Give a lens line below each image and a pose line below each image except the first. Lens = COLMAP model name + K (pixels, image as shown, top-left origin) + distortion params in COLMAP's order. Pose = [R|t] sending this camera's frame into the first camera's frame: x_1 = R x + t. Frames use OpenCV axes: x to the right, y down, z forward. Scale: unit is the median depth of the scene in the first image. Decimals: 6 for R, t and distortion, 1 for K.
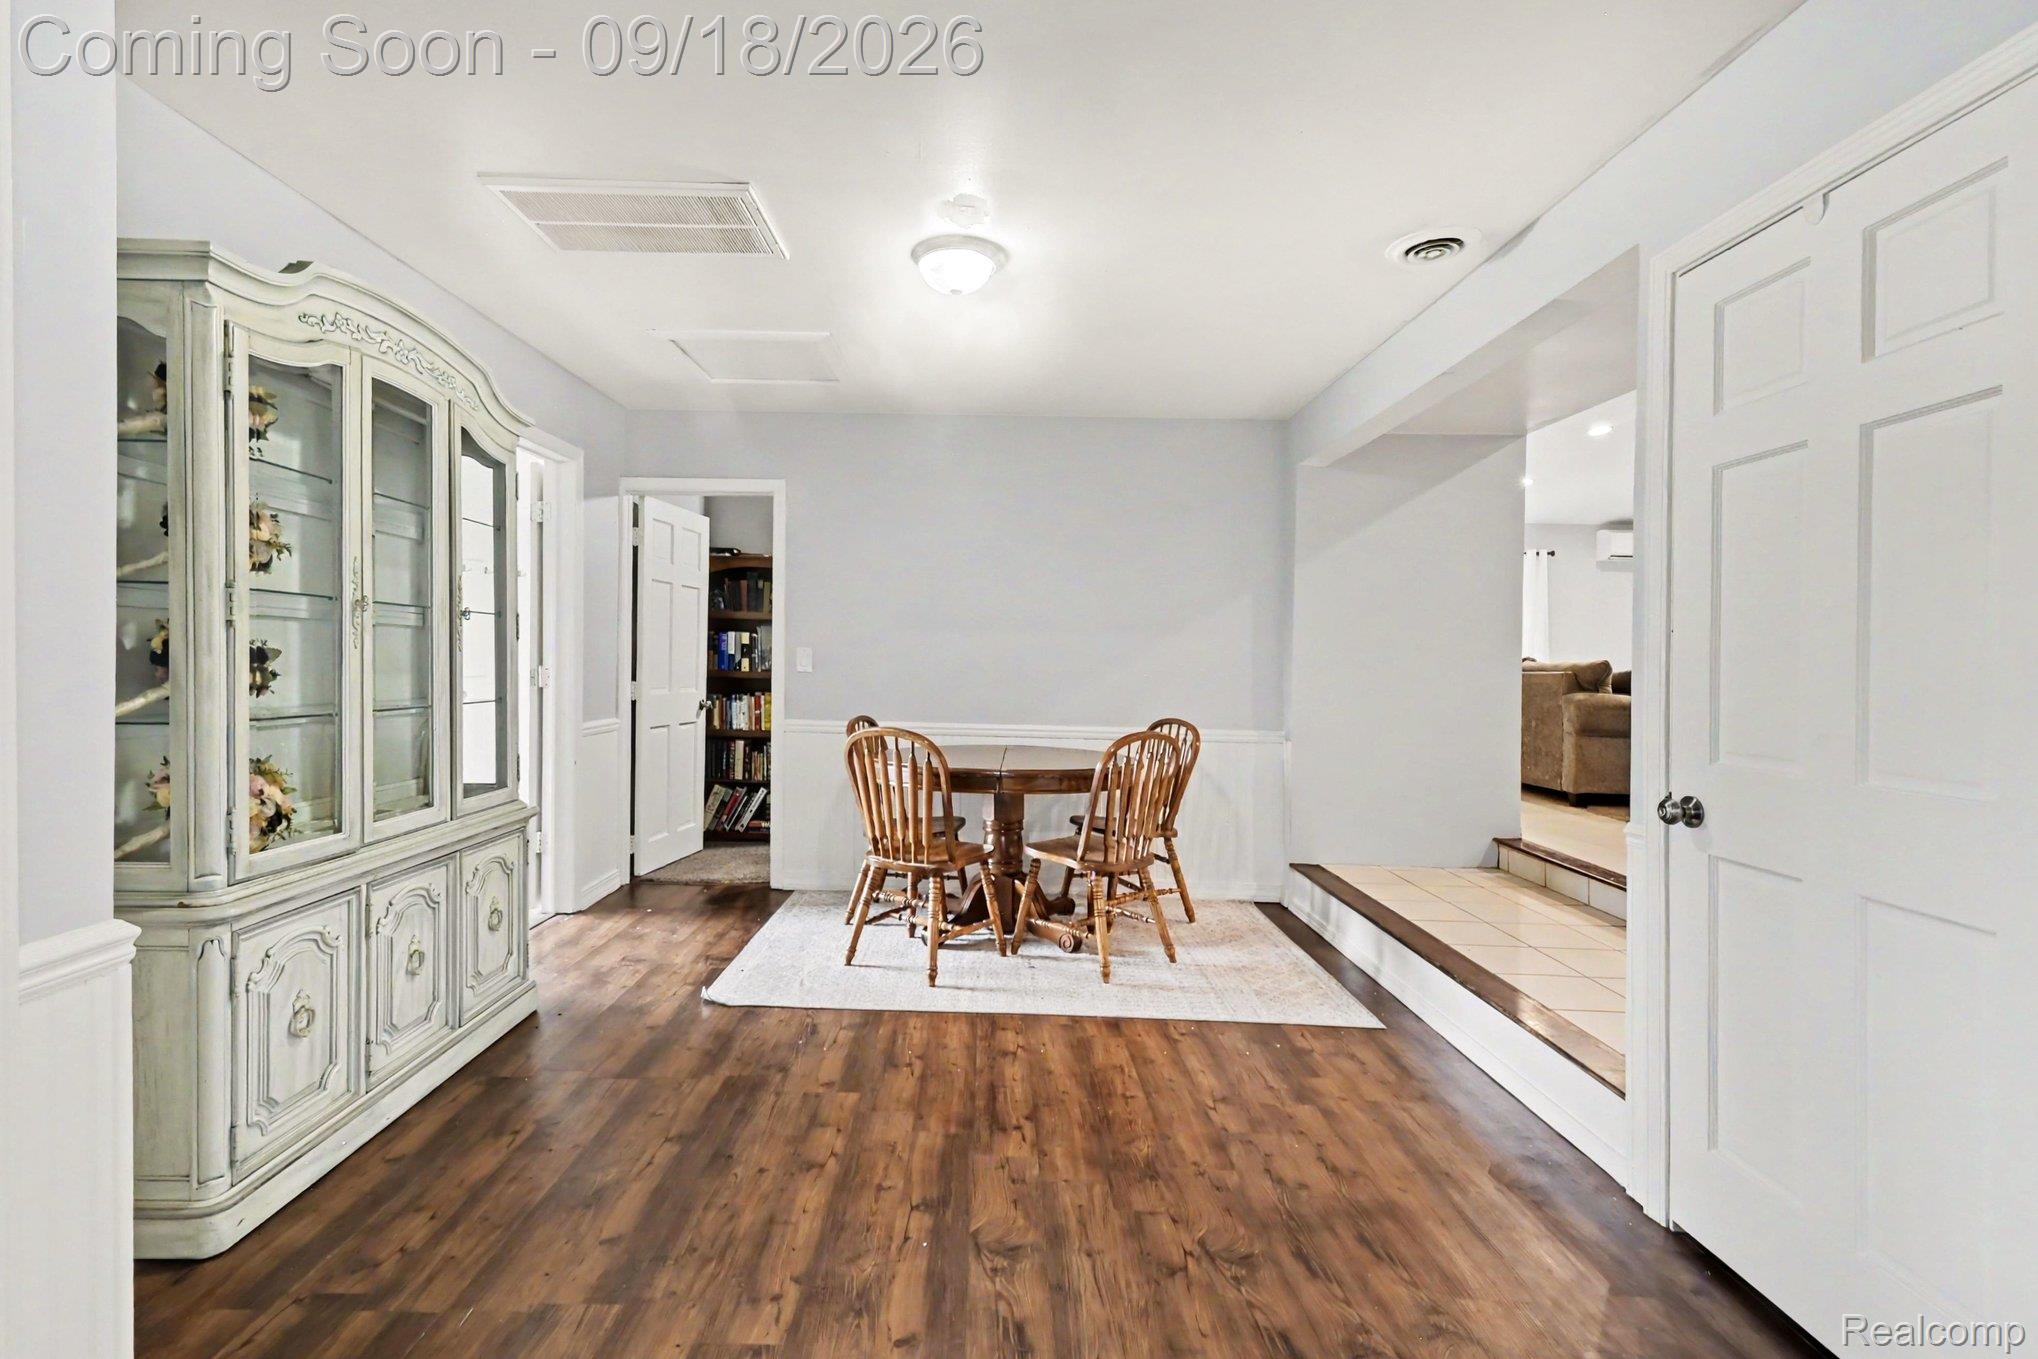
lens RADIAL K [[921.0, 0, 1024.1], [0, 921.0, 659.5], [0, 0, 1]] dist [0.000103, 0.000188]
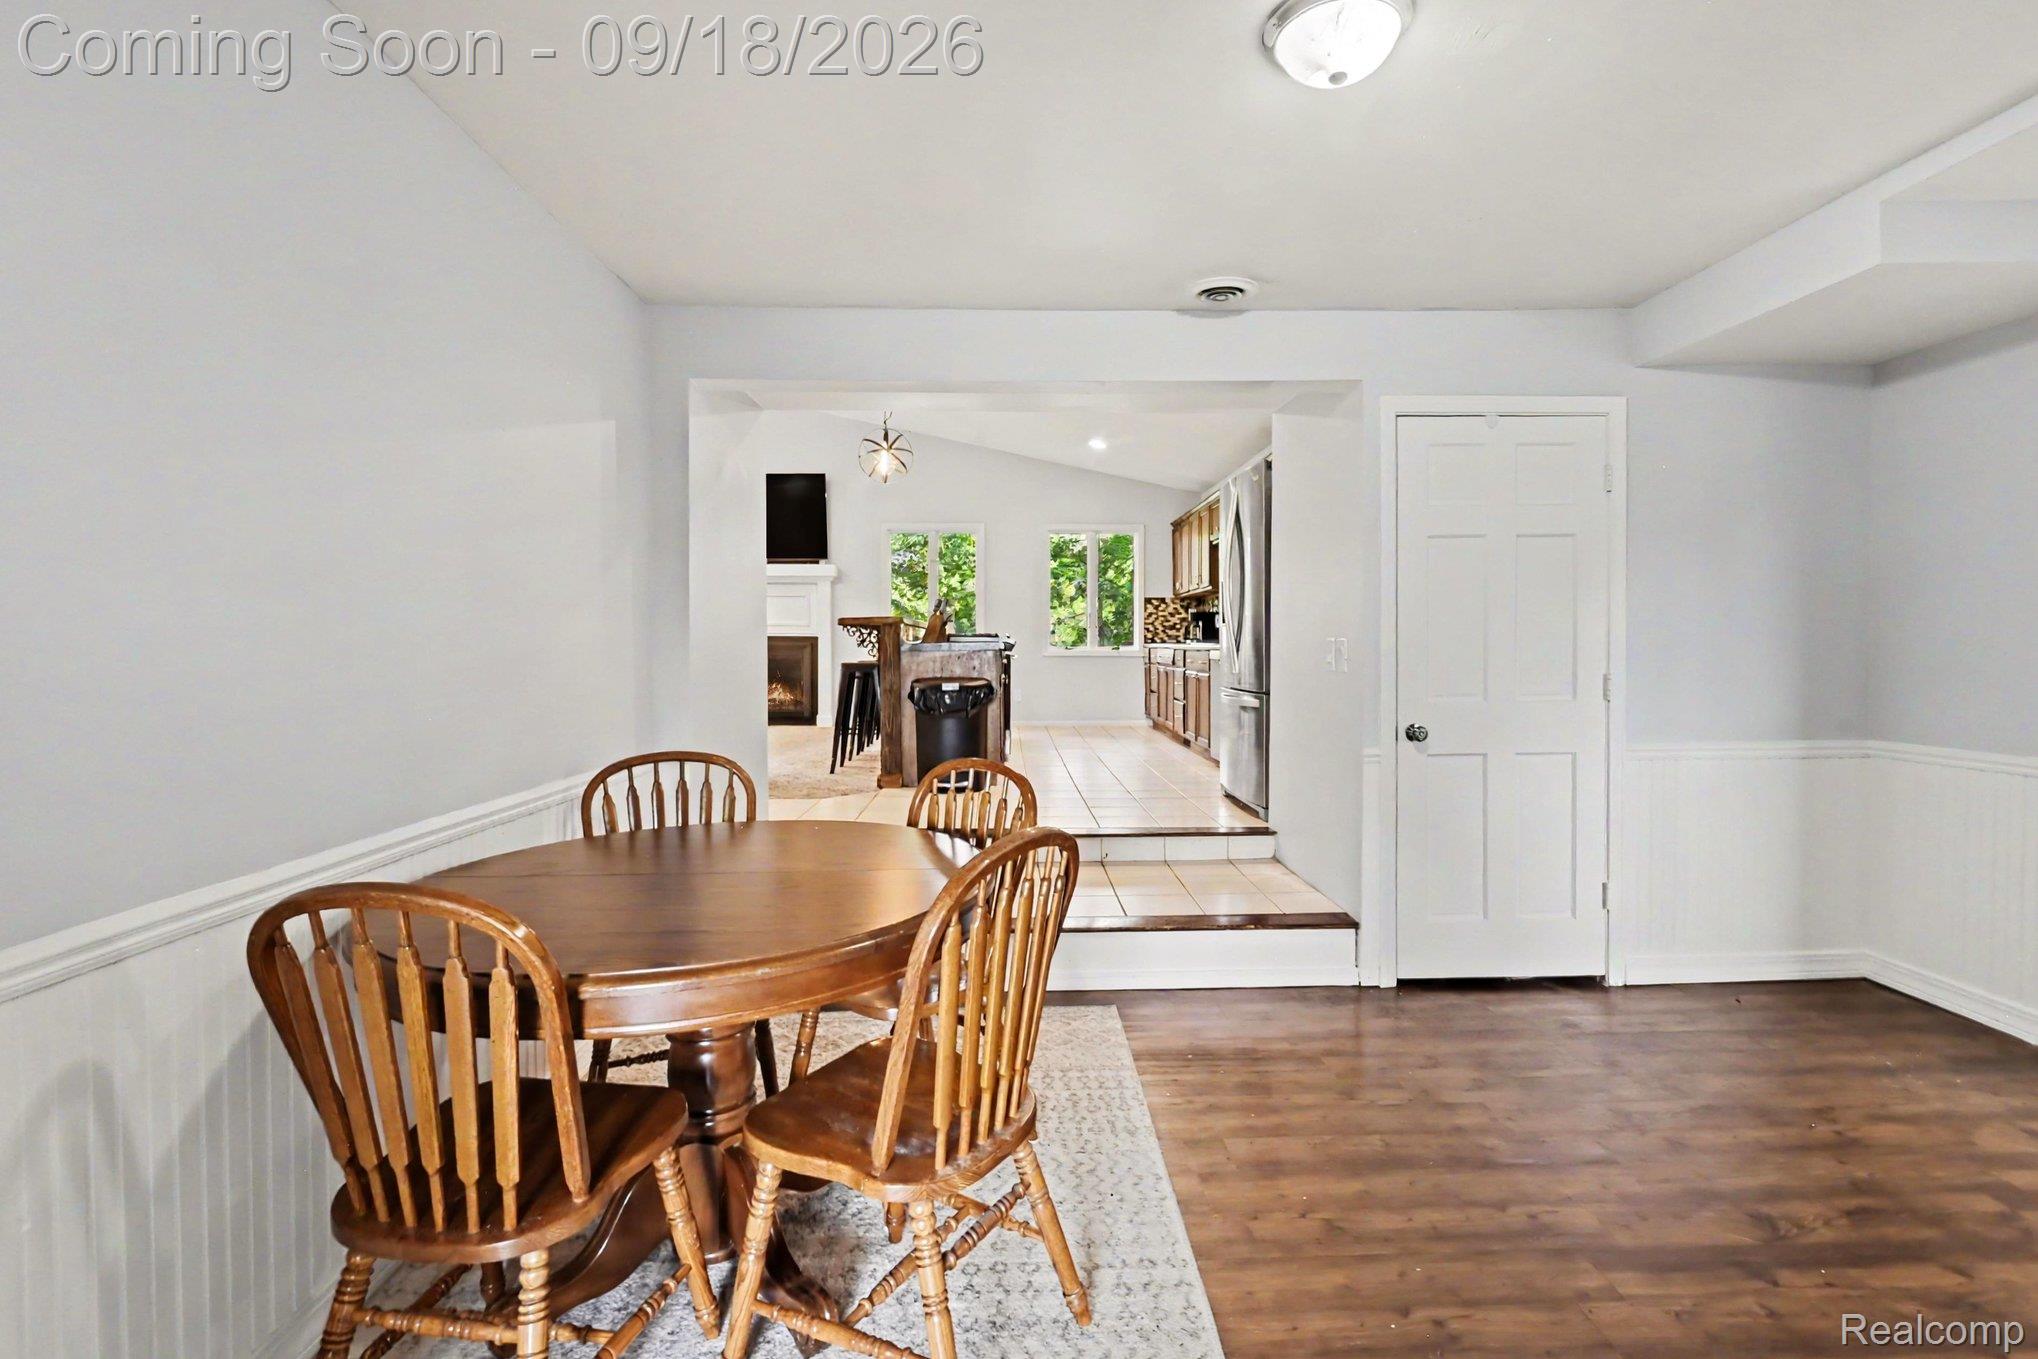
lens RADIAL K [[921.0, 0, 1024.1], [0, 921.0, 659.5], [0, 0, 1]] dist [0.000103, 0.000188]
pose [[-0.016211, -0.023088, 0.999602, -0.811491], [0.008363, 0.999695, 0.023225, -0.020164], [-0.999834, 0.008736, -0.016013, 1.443487]]
